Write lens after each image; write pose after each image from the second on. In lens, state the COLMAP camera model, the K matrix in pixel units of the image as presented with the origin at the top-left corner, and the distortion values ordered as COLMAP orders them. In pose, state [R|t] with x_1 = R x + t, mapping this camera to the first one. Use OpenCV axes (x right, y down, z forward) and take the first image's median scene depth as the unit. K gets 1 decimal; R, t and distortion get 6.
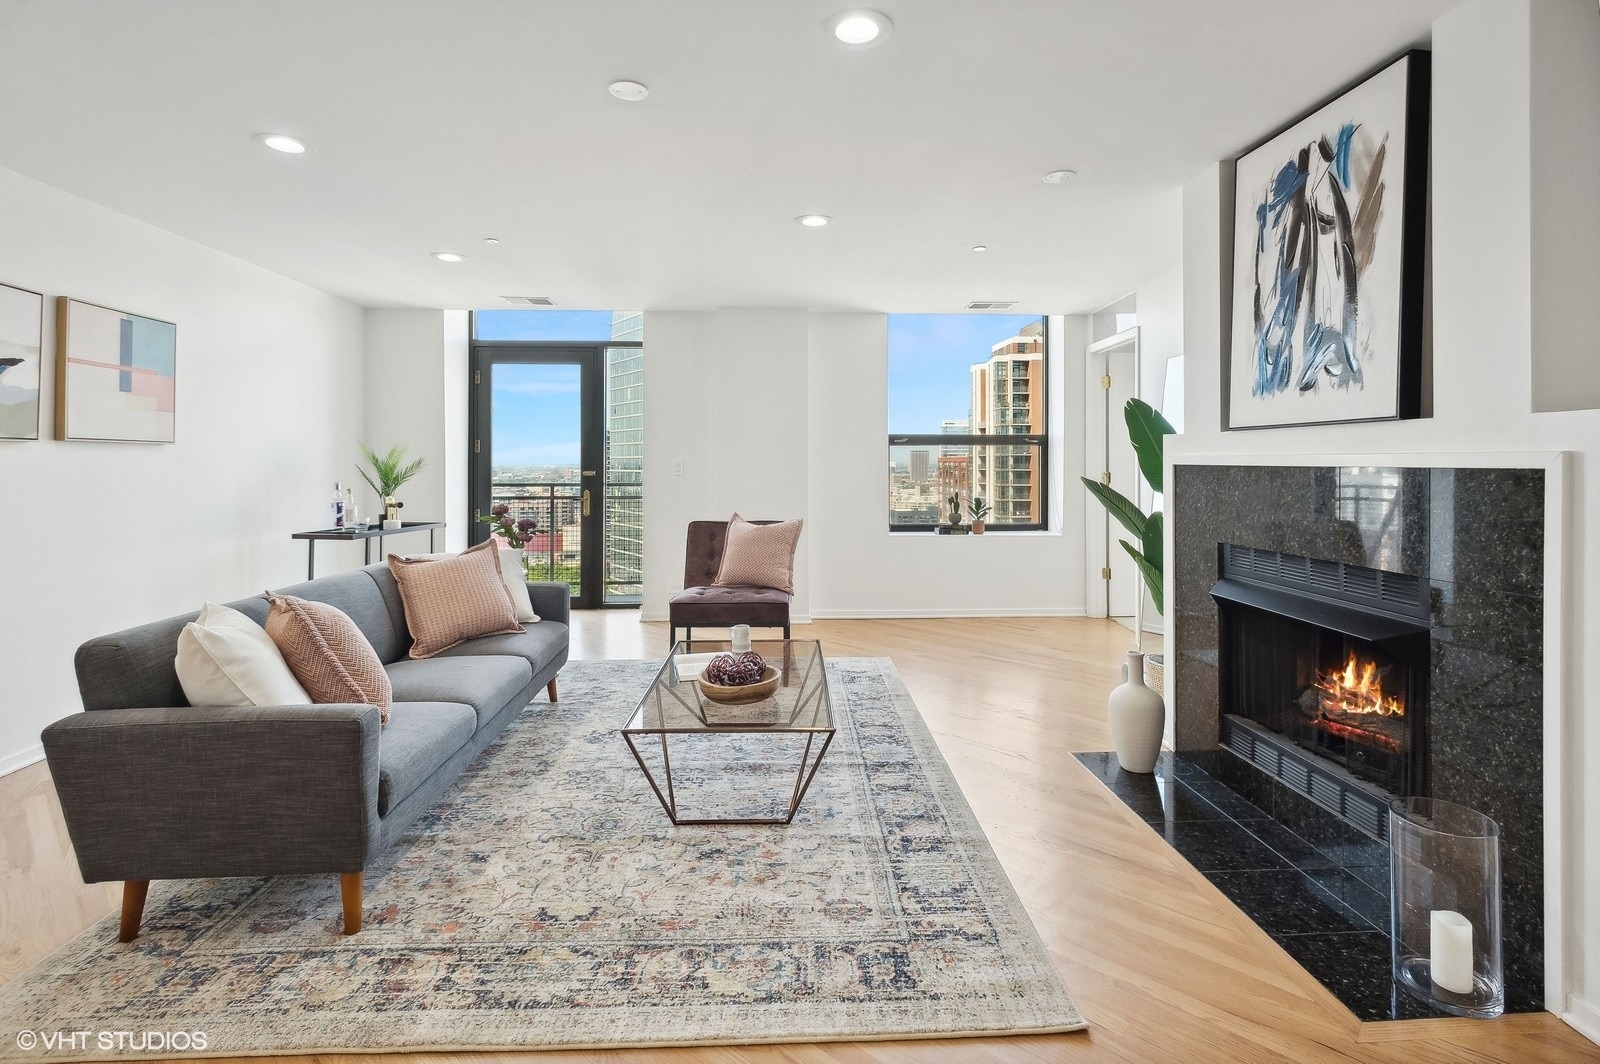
lens RADIAL K [[782.3, 0, 796.8], [0, 782.3, 466.1], [0, 0, 1]] dist [0.006948, 0.000768]
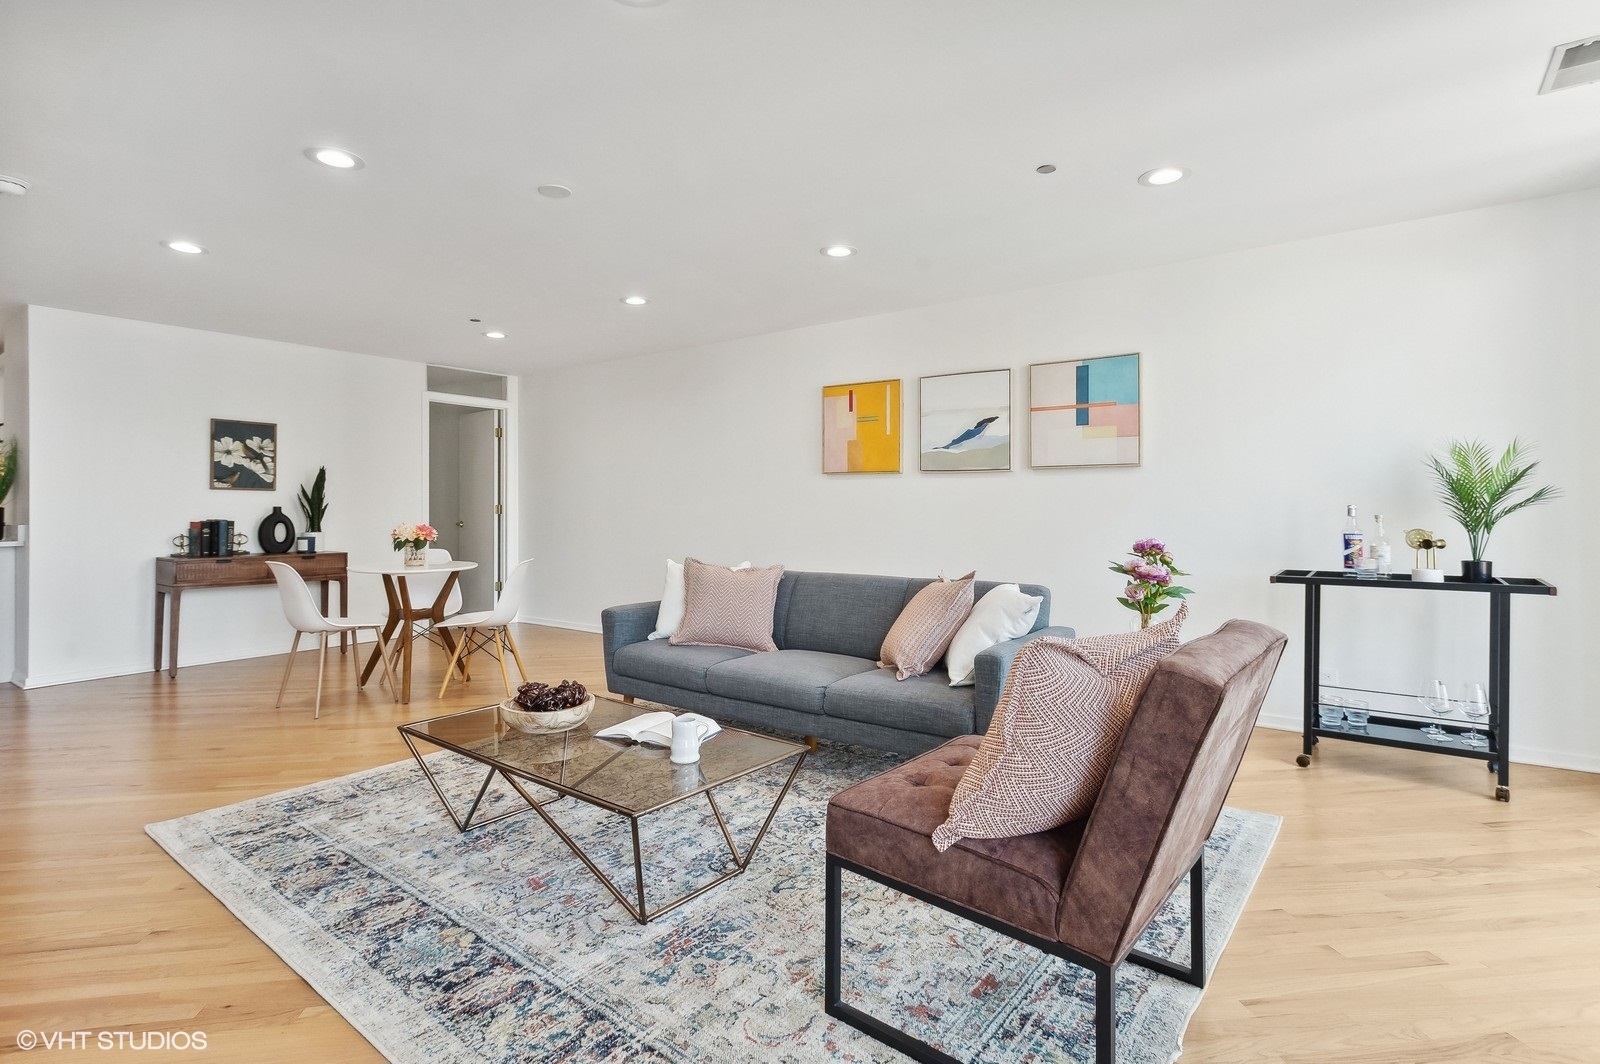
lens RADIAL K [[767.8, 0, 793.7], [0, 767.8, 505.6], [0, 0, 1]] dist [0.000820, -0.000206]
pose [[-0.636420, 0.002558, -0.771338, 0.477772], [0.000378, 0.999995, 0.003004, 0.035576], [0.771342, 0.001620, -0.636419, 1.958571]]
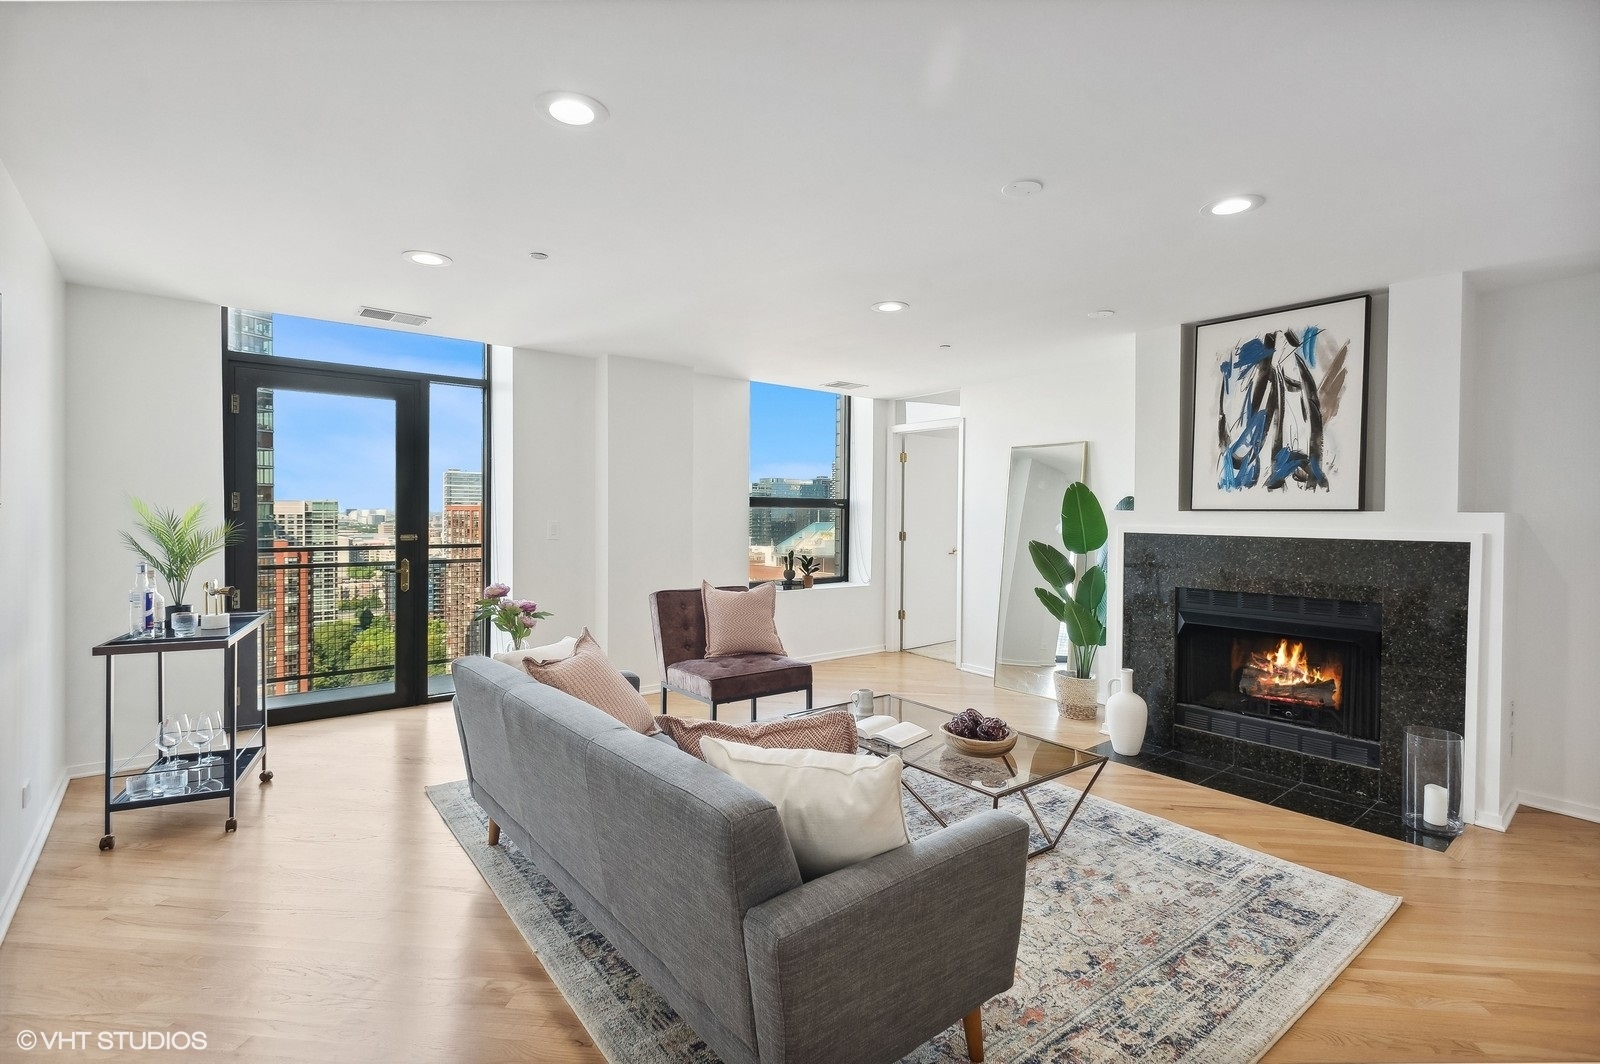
lens RADIAL K [[761.7, 0, 800.0], [0, 761.7, 532.0], [0, 0, 1]] dist [0.009630, -0.000441]
pose [[0.803166, -0.009190, 0.595684, -0.991211], [-0.004324, 0.999765, 0.021254, -0.036934], [-0.595739, -0.019646, 0.802937, 0.321401]]
